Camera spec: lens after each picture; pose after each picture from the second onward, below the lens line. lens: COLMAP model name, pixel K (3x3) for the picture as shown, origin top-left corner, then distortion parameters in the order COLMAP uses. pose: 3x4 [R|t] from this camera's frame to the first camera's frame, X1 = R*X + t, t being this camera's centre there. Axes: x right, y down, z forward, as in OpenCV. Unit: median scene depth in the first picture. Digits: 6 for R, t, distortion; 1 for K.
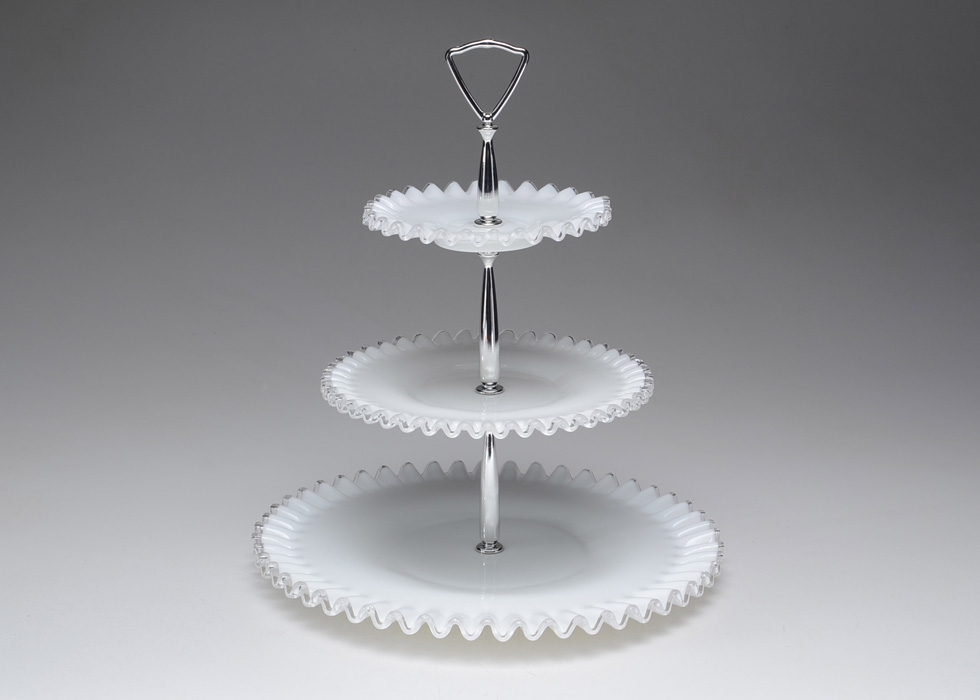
lens RADIAL K [[2242.2, 0, 490.0], [0, 2242.2, 350.0], [0, 0, 1]] dist [-0.003181, -0.048874]
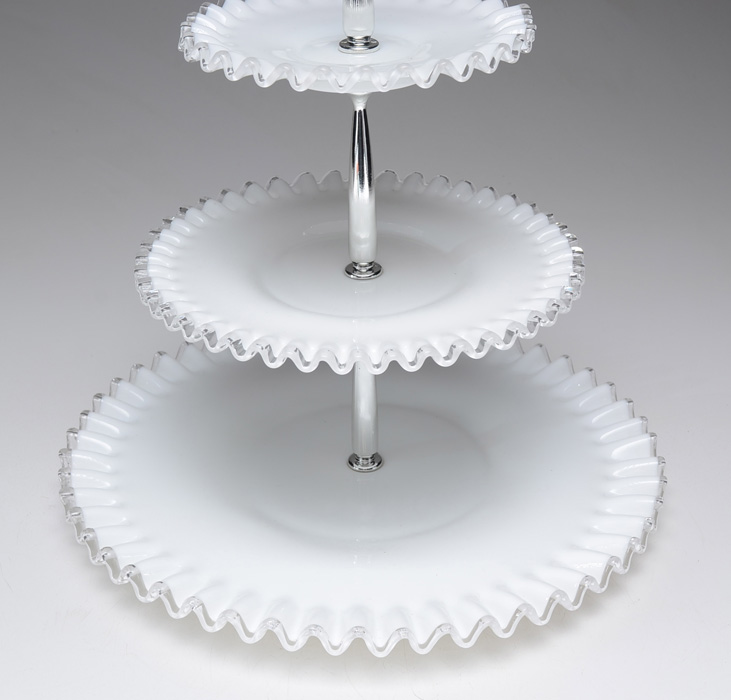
lens RADIAL K [[1384.5, 0, 365.5], [0, 1384.5, 350.0], [0, 0, 1]] dist [-0.030688, 0.012042]
pose [[0.999931, -0.002518, -0.011495, 0.006013], [0.004943, 0.976370, 0.216048, -0.057108], [0.010679, -0.216090, 0.976315, 0.555952]]
